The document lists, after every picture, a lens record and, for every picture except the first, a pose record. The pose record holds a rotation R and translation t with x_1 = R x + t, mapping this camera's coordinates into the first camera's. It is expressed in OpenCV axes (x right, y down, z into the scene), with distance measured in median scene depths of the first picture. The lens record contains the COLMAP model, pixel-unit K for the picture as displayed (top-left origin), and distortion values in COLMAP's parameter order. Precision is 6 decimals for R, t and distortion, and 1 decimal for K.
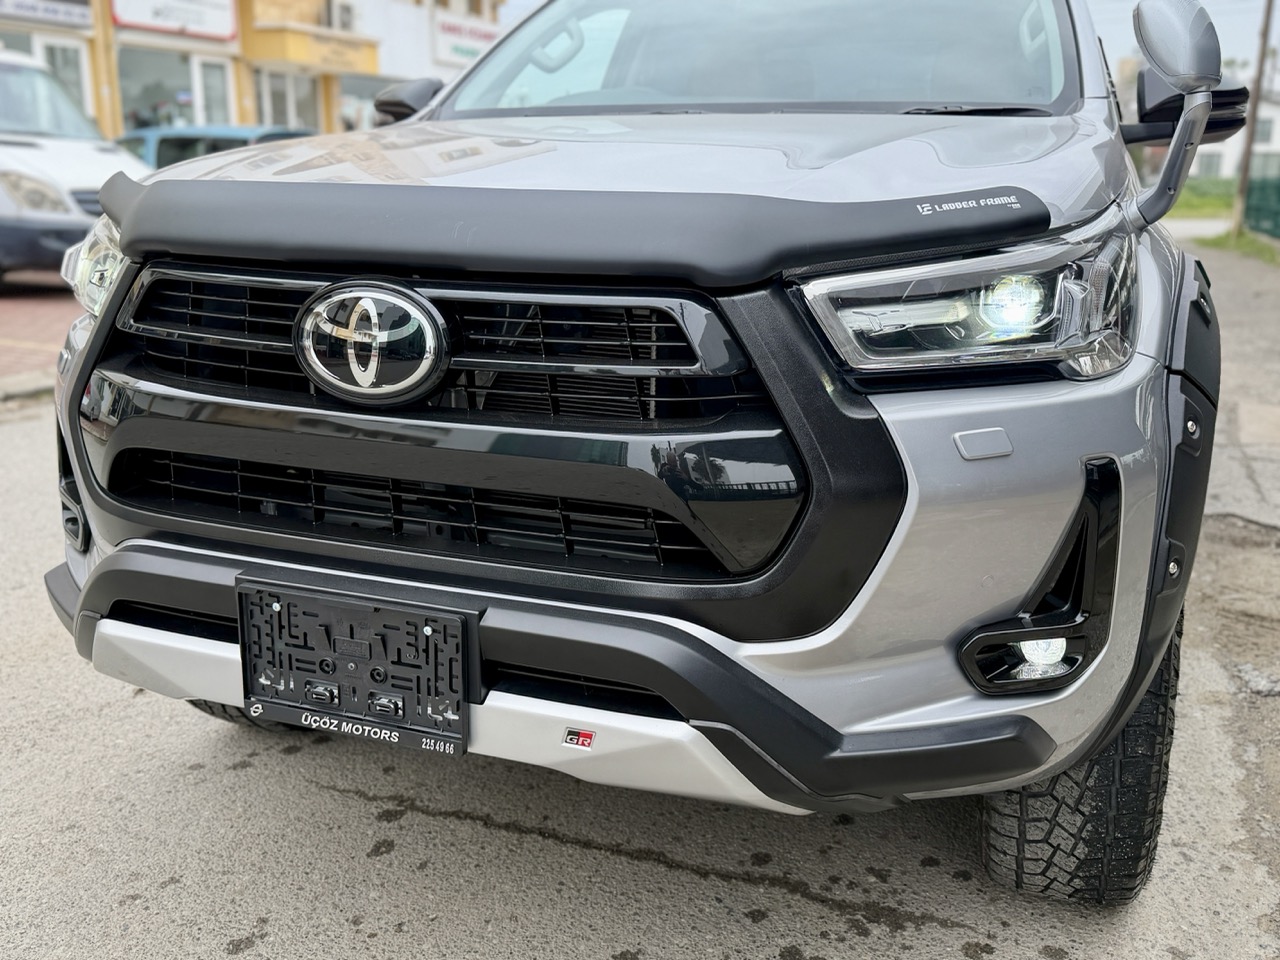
lens RADIAL K [[1163.7, 0, 636.0], [0, 1163.7, 444.9], [0, 0, 1]] dist [0.175110, -0.381608]
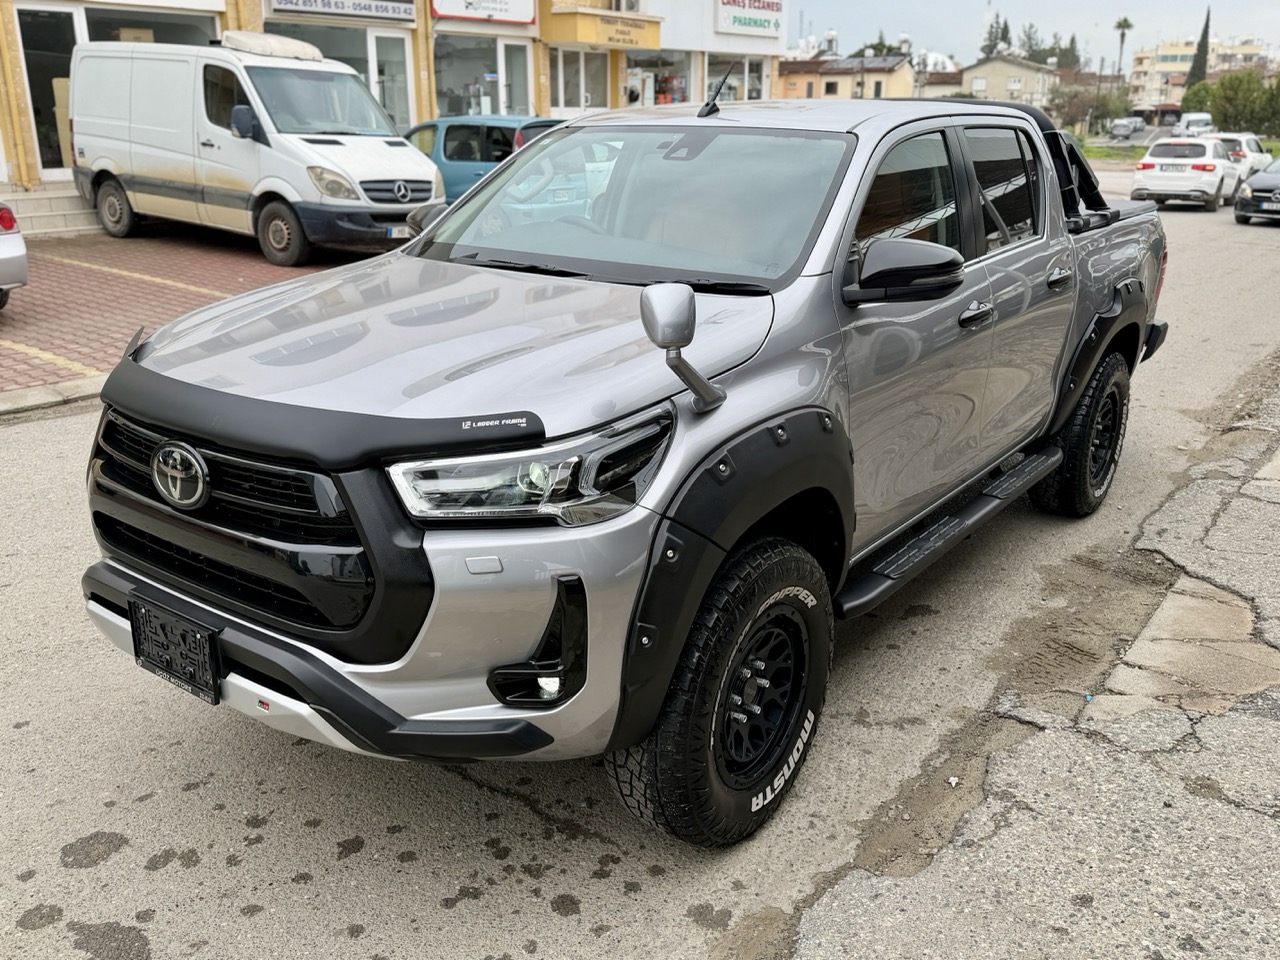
lens RADIAL K [[1094.6, 0, 644.1], [0, 1094.6, 434.2], [0, 0, 1]] dist [0.085636, -0.138652]
pose [[0.965864, 0.070692, -0.249219, 0.840818], [-0.055795, 0.996235, 0.066353, -0.288908], [0.252971, -0.050182, 0.966171, -0.450353]]
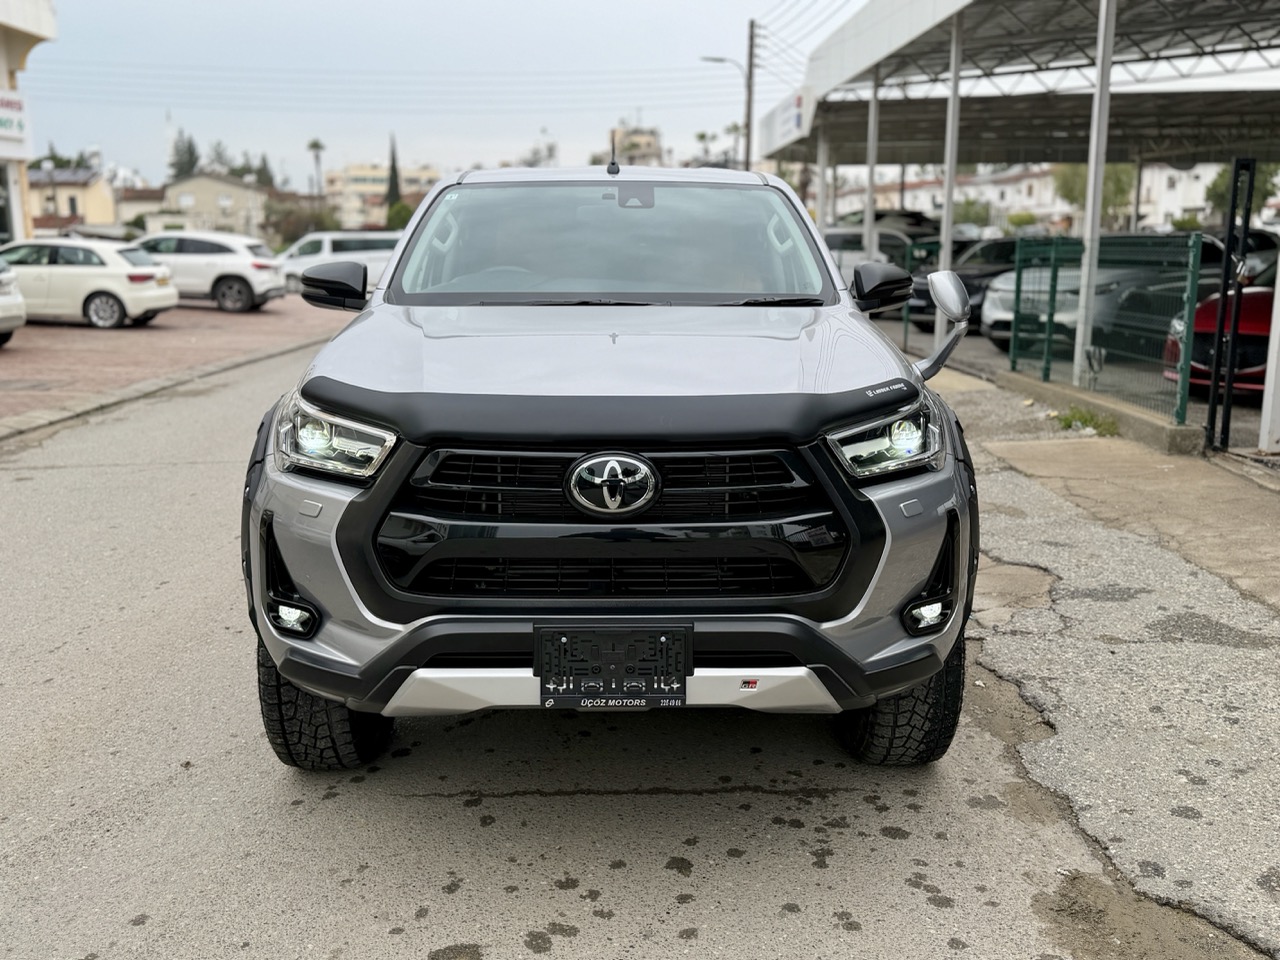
lens RADIAL K [[1163.7, 0, 636.0], [0, 1163.7, 444.9], [0, 0, 1]] dist [0.175110, -0.381608]
pose [[0.927067, -0.076653, 0.366976, -0.794643], [0.092410, 0.995394, -0.025534, -0.092139], [-0.363328, 0.057584, 0.929880, -0.638106]]
